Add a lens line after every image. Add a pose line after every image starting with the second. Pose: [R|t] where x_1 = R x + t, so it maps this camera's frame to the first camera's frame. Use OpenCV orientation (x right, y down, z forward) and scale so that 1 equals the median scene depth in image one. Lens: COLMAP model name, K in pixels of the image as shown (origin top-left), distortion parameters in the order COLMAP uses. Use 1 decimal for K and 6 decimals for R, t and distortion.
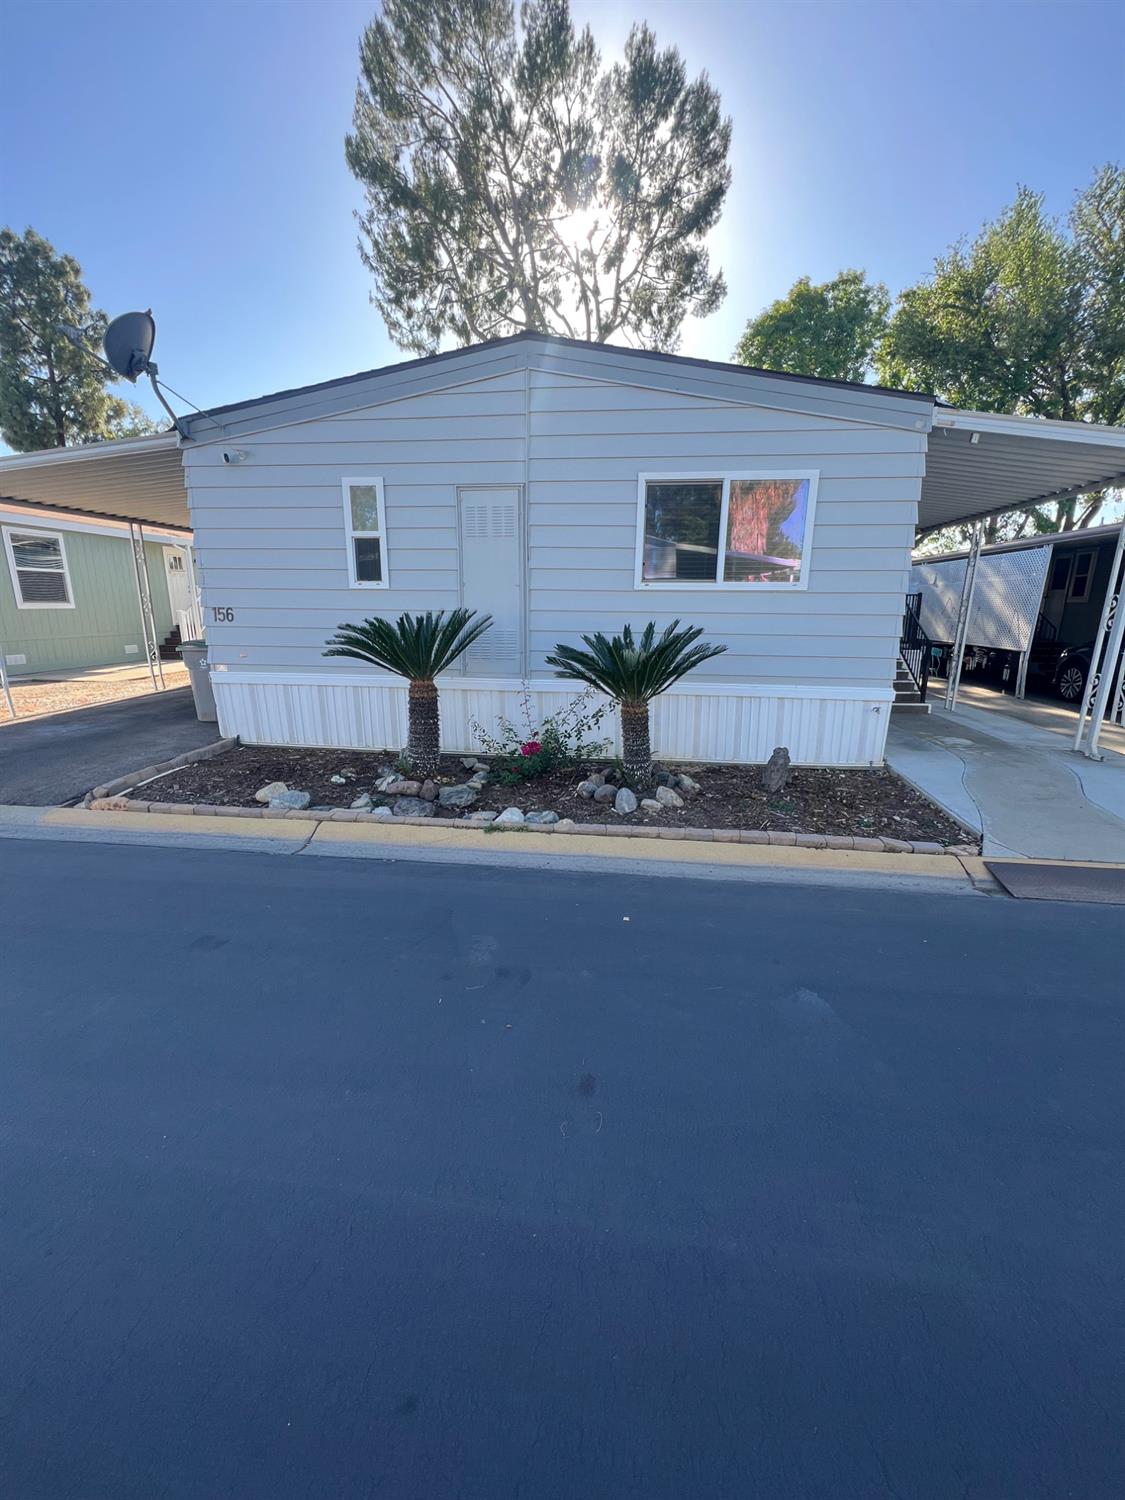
lens RADIAL K [[598.5, 0, 564.4], [0, 598.5, 749.0], [0, 0, 1]] dist [-0.000685, 0.000877]
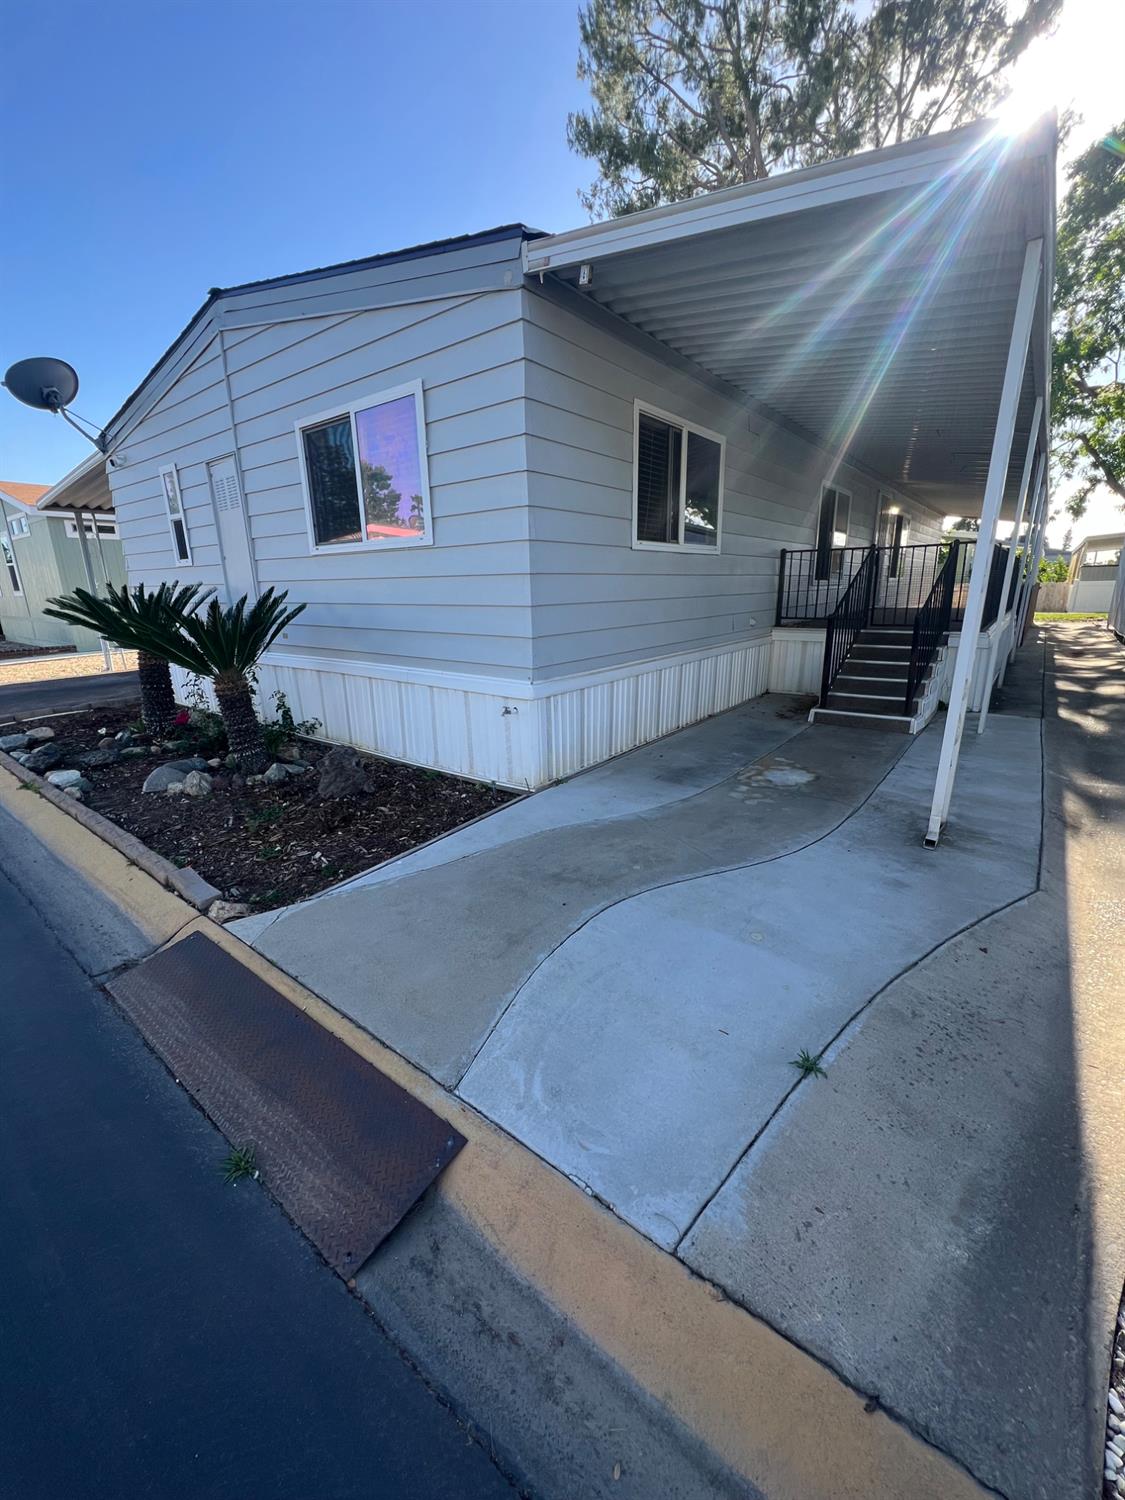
lens RADIAL K [[598.5, 0, 562.8], [0, 598.5, 752.3], [0, 0, 1]] dist [-0.000685, 0.000877]
pose [[0.855762, 0.116778, -0.504018, 1.008535], [-0.097991, 0.993145, 0.063728, -0.073030], [0.508005, -0.005147, 0.861339, 0.453500]]
